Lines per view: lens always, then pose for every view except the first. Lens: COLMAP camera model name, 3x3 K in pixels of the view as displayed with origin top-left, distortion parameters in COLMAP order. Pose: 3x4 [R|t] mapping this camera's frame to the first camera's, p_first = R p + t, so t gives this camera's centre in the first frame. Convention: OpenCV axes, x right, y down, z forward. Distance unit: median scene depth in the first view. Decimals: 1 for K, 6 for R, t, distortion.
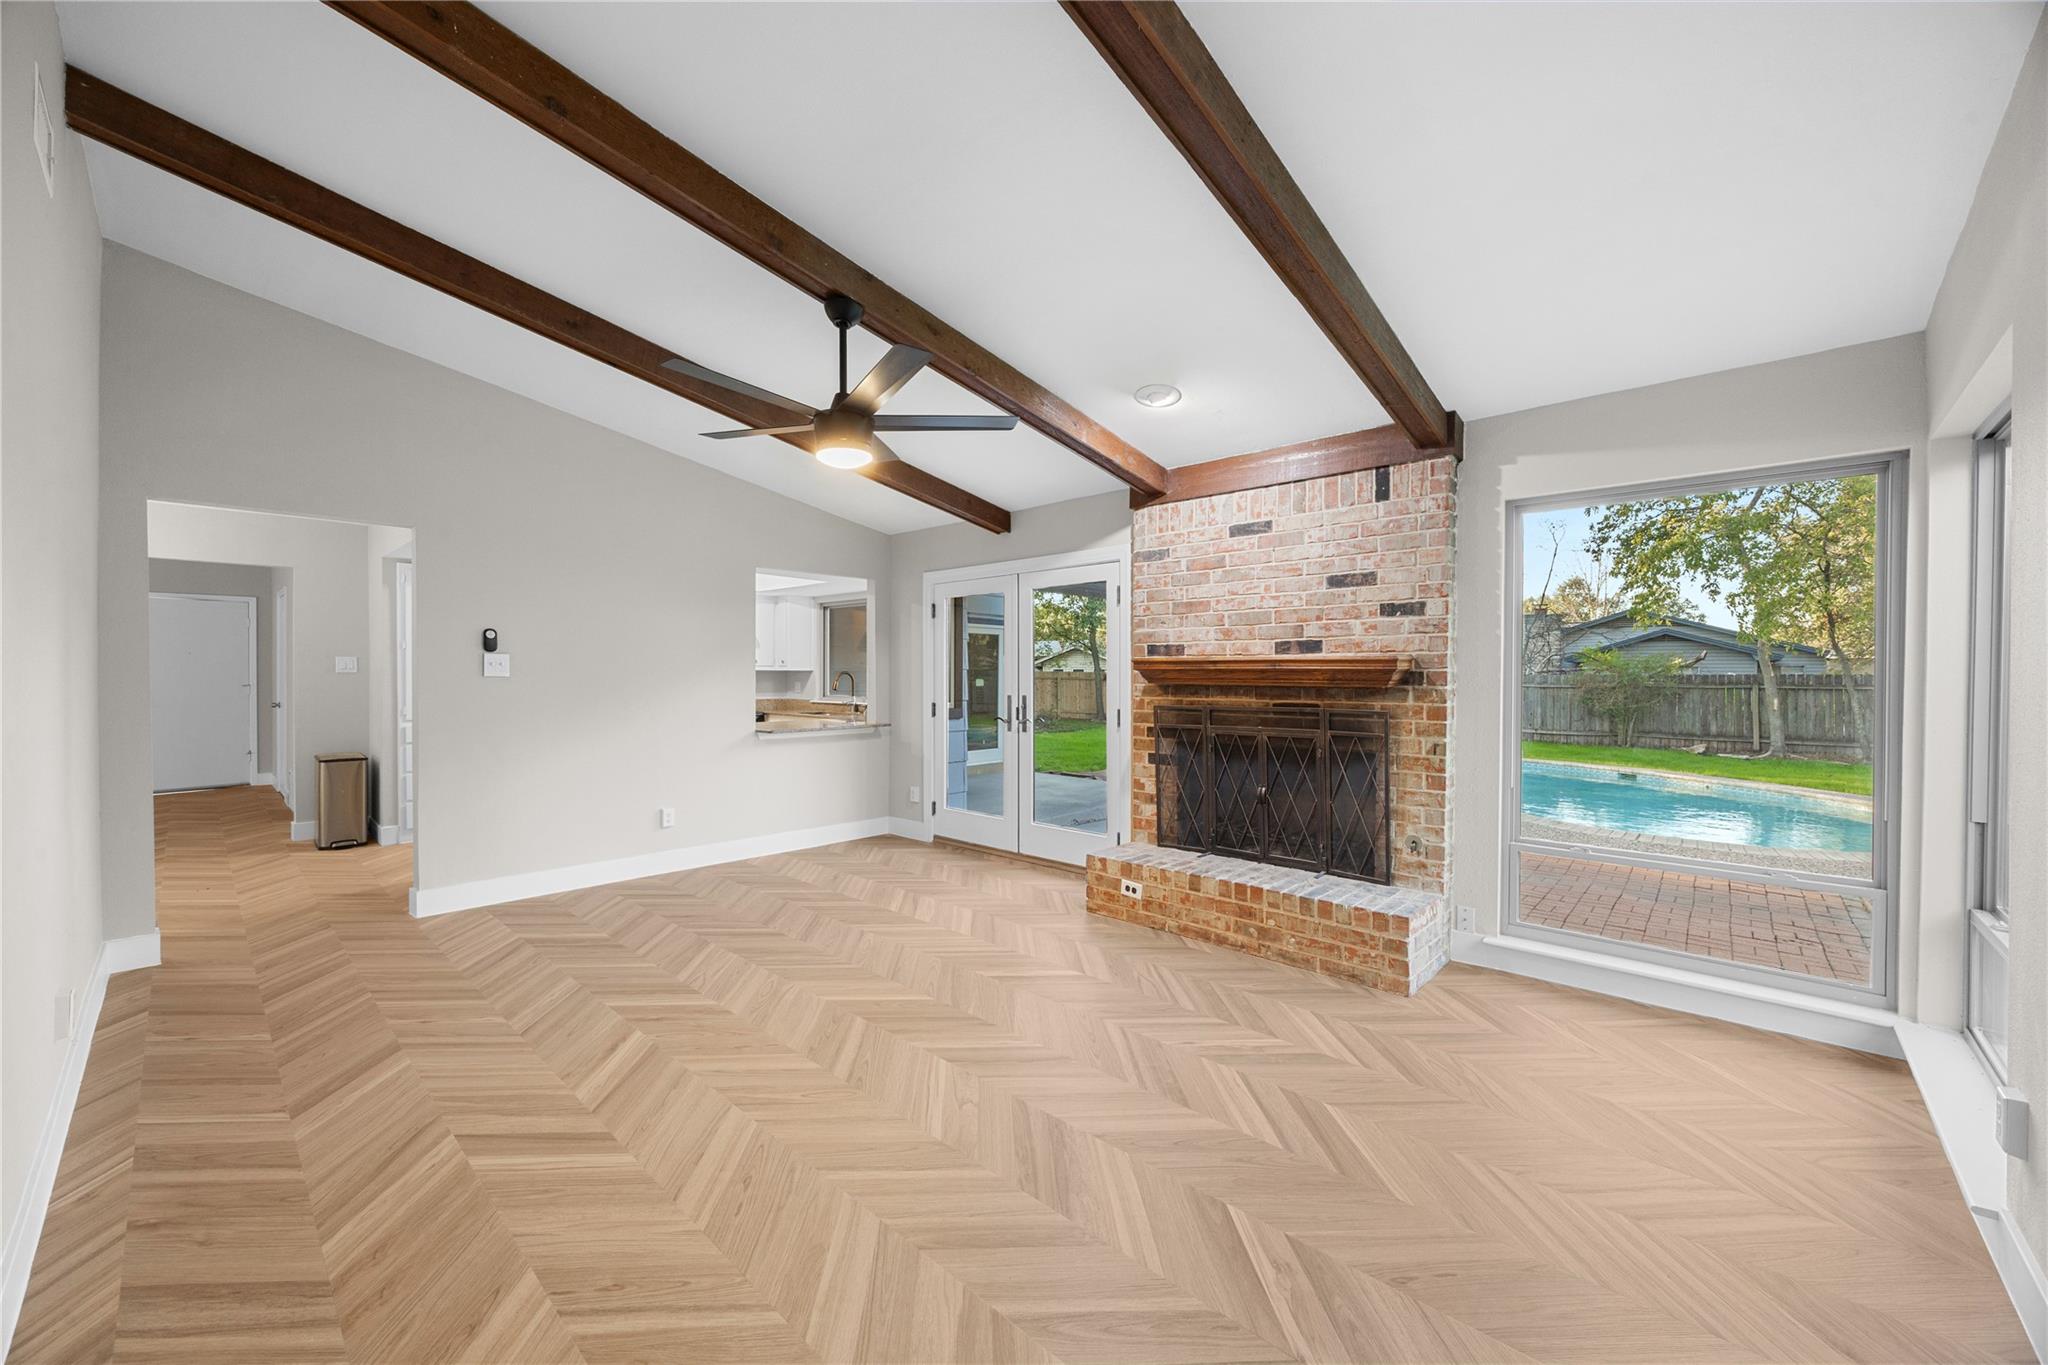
lens RADIAL K [[773.9, 0, 1016.1], [0, 773.9, 677.8], [0, 0, 1]] dist [-0.005387, 0.000633]
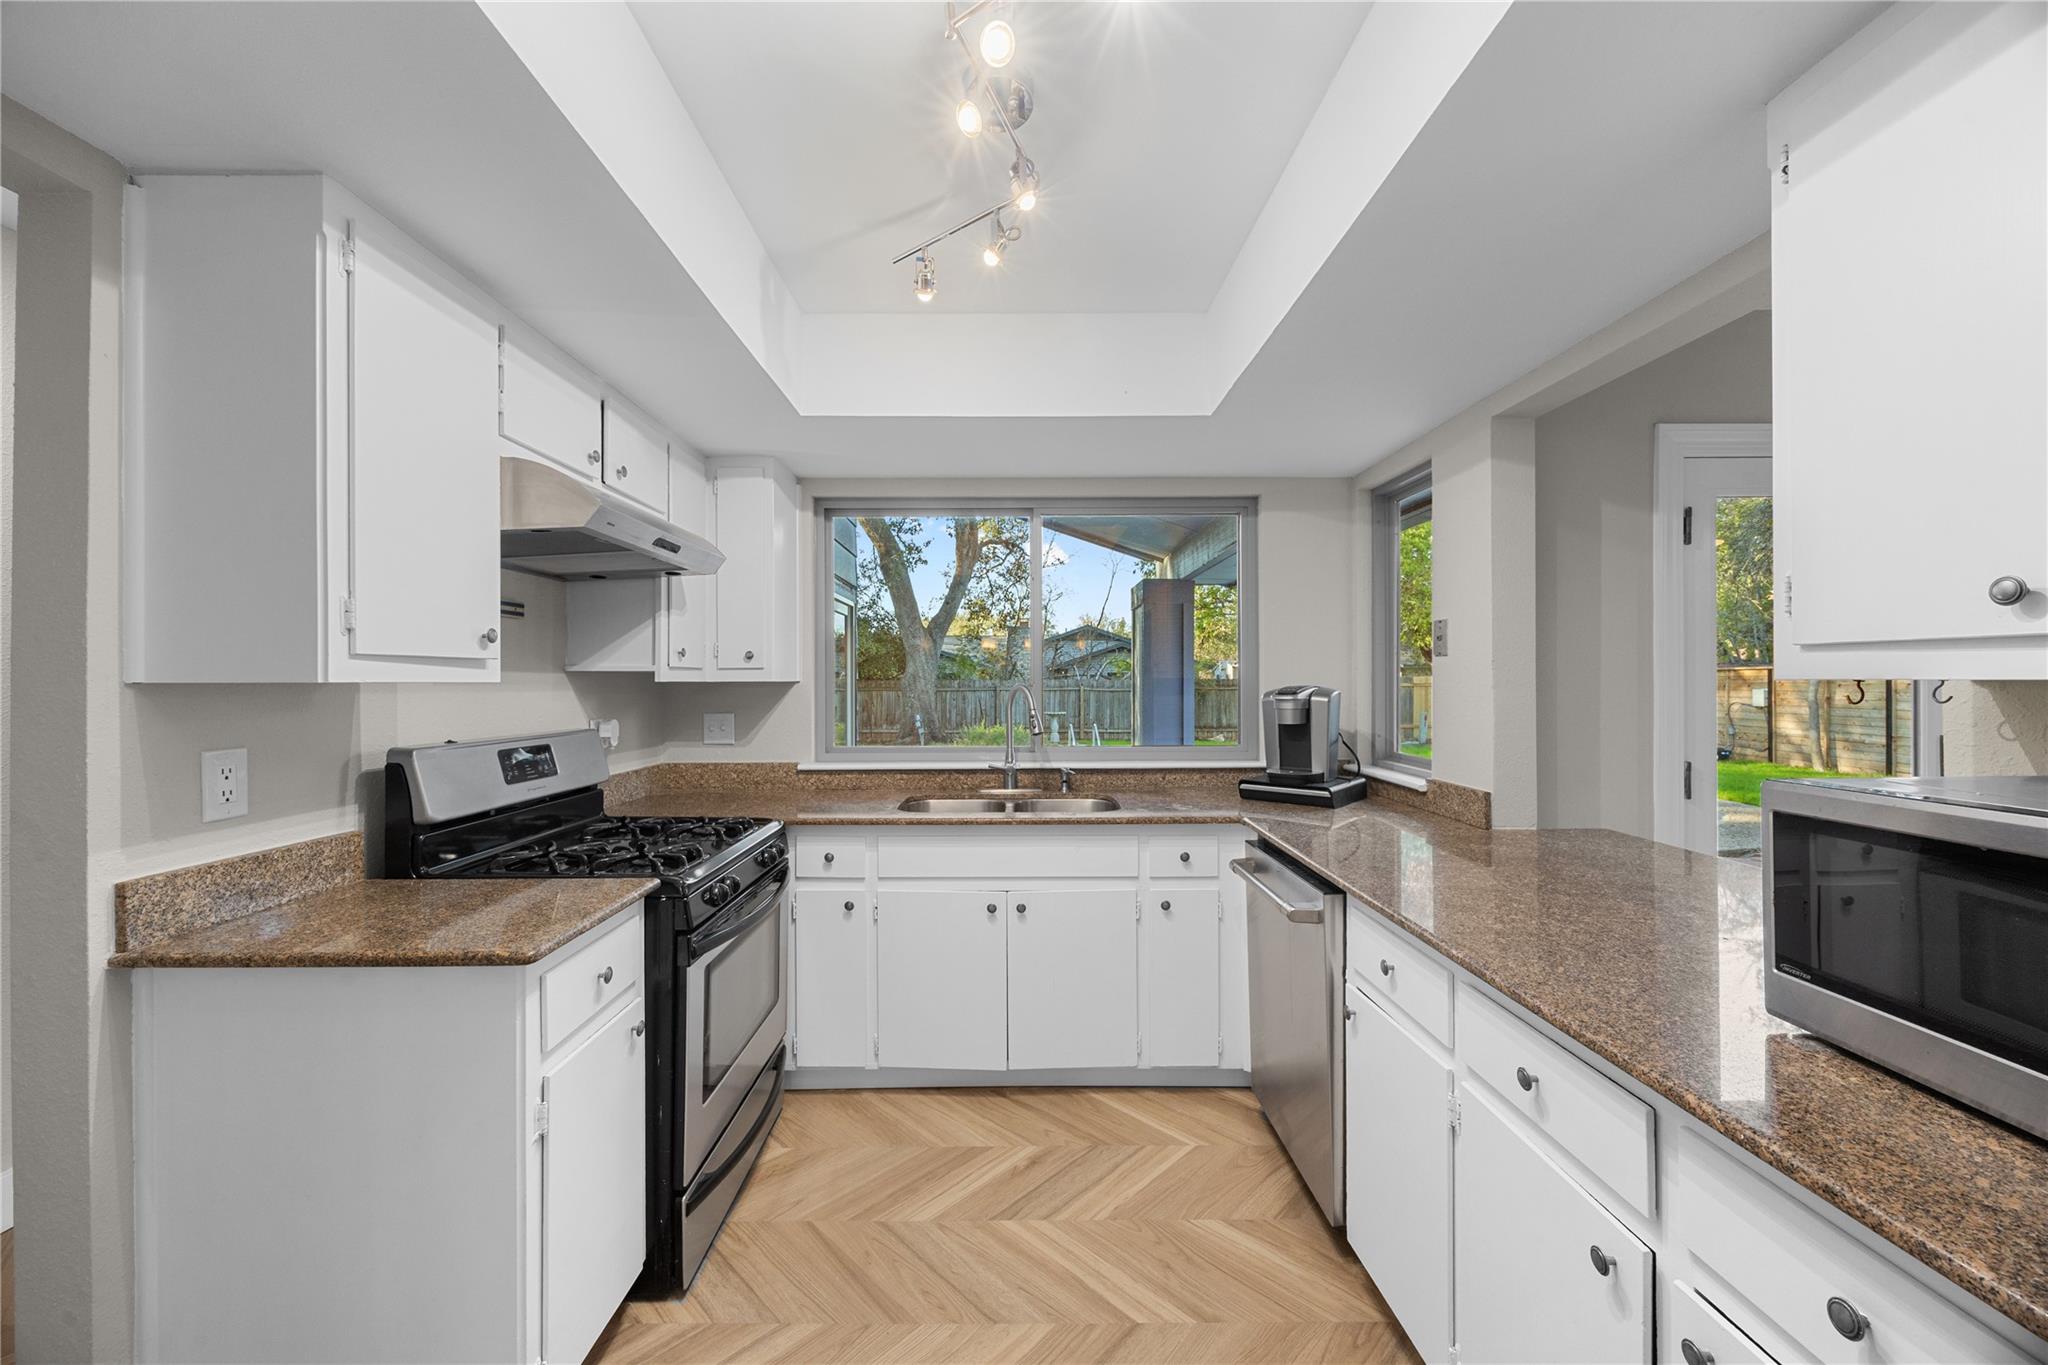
lens RADIAL K [[773.9, 0, 1015.3], [0, 773.9, 681.5], [0, 0, 1]] dist [-0.005387, 0.000633]
pose [[0.721678, -0.008702, 0.692174, -0.733012], [0.010983, 0.999939, 0.001120, -0.014578], [-0.692142, 0.006794, 0.721729, 1.125666]]
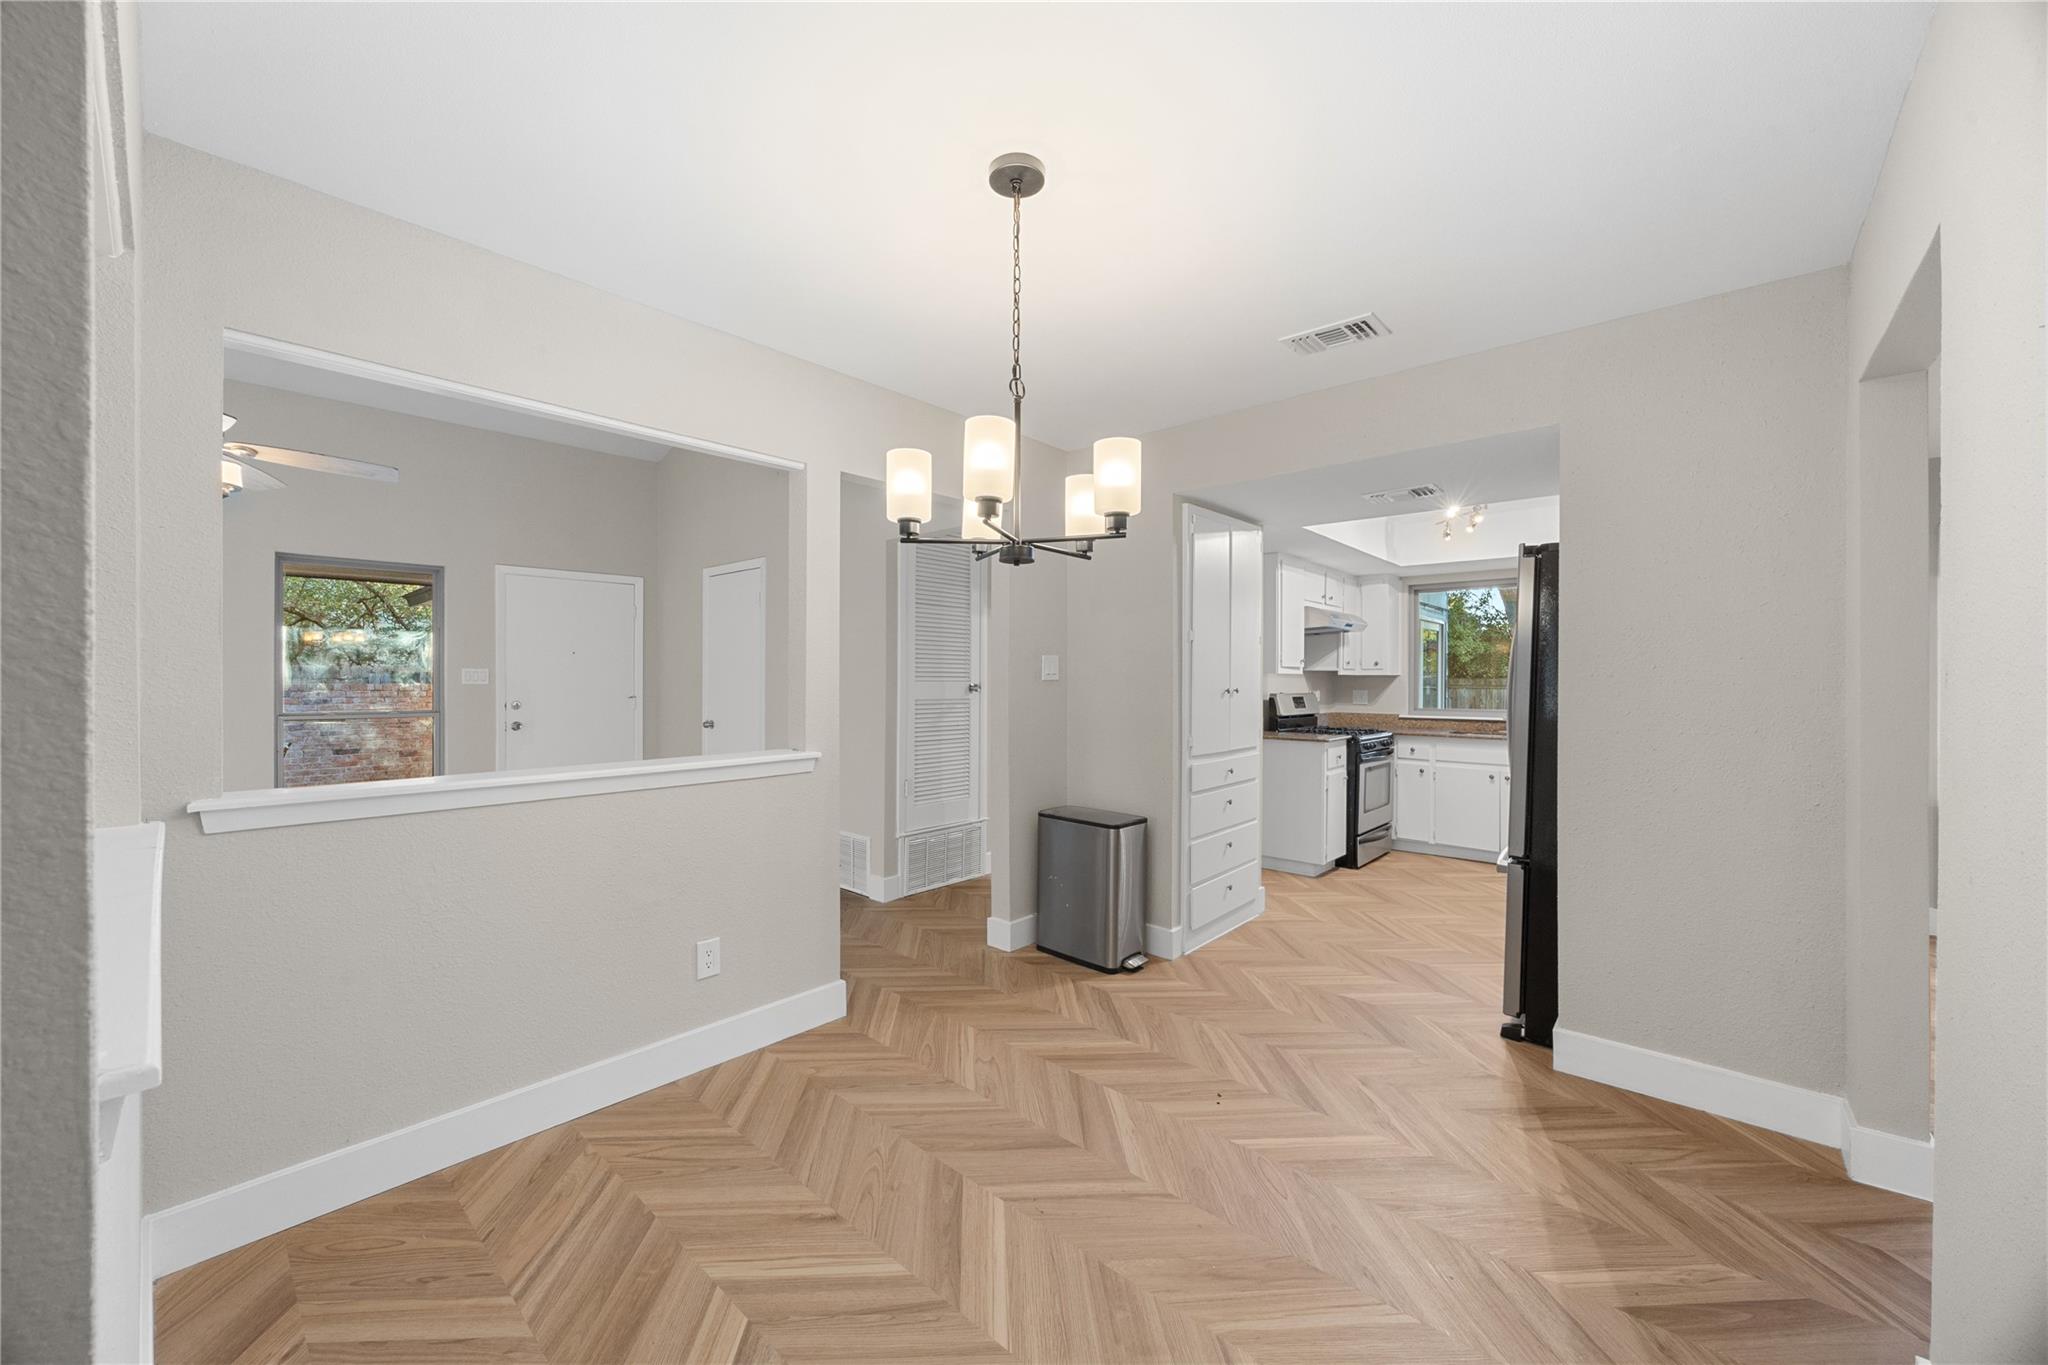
lens RADIAL K [[773.9, 0, 1015.2], [0, 773.9, 684.1], [0, 0, 1]] dist [-0.005387, 0.000633]
pose [[0.999677, -0.003604, 0.025143, -1.093187], [0.003591, 0.999993, 0.000531, -0.004484], [-0.025145, -0.000440, 0.999684, 0.439335]]
